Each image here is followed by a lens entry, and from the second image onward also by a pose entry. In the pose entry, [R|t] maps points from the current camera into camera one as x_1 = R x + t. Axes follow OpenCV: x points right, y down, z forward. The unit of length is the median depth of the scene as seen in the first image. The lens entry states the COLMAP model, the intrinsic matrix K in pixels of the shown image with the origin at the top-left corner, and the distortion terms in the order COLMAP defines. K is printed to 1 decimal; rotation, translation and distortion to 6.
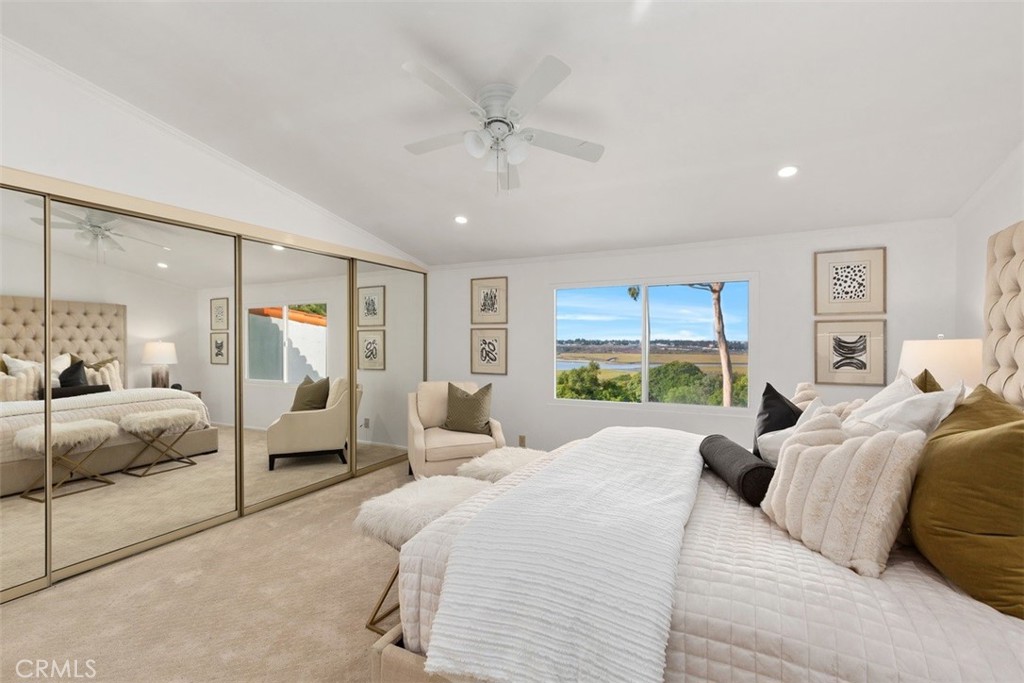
lens RADIAL K [[460.6, 0, 509.6], [0, 460.6, 338.9], [0, 0, 1]] dist [0.022809, 0.000215]
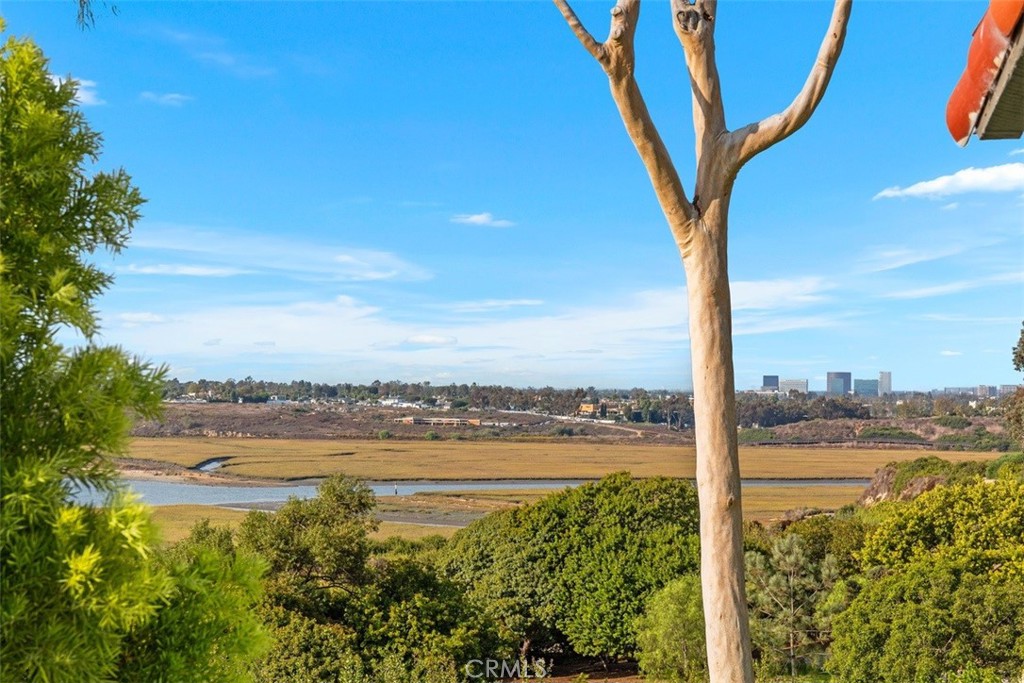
lens RADIAL K [[1989.5, 0, 509.5], [0, 1989.5, 339.6], [0, 0, 1]] dist [-0.034142, 0.055826]
pose [[0.928262, 0.021253, 0.371320, -2.370872], [-0.014654, 0.999681, -0.020585, 0.000359], [-0.371639, 0.013667, 0.928277, 1.226695]]
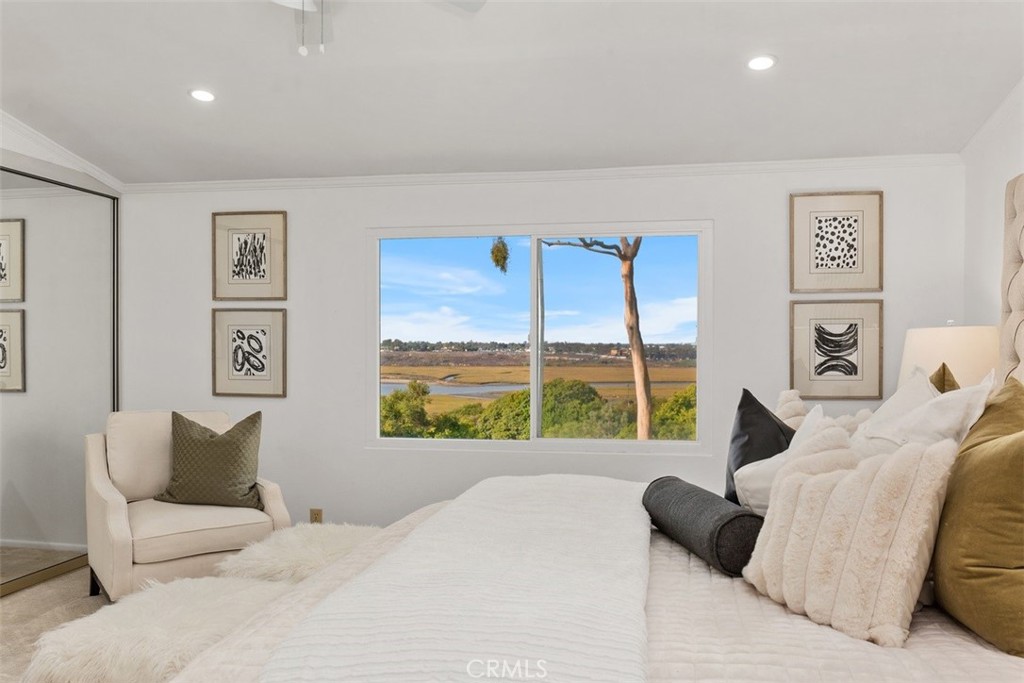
lens RADIAL K [[855.1, 0, 511.0], [0, 855.1, 346.6], [0, 0, 1]] dist [-0.004046, -0.009072]
pose [[0.957954, 0.000367, 0.286922, -0.054303], [-0.002613, 0.999969, 0.007442, 0.017191], [-0.286910, -0.007879, 0.957925, -0.021397]]
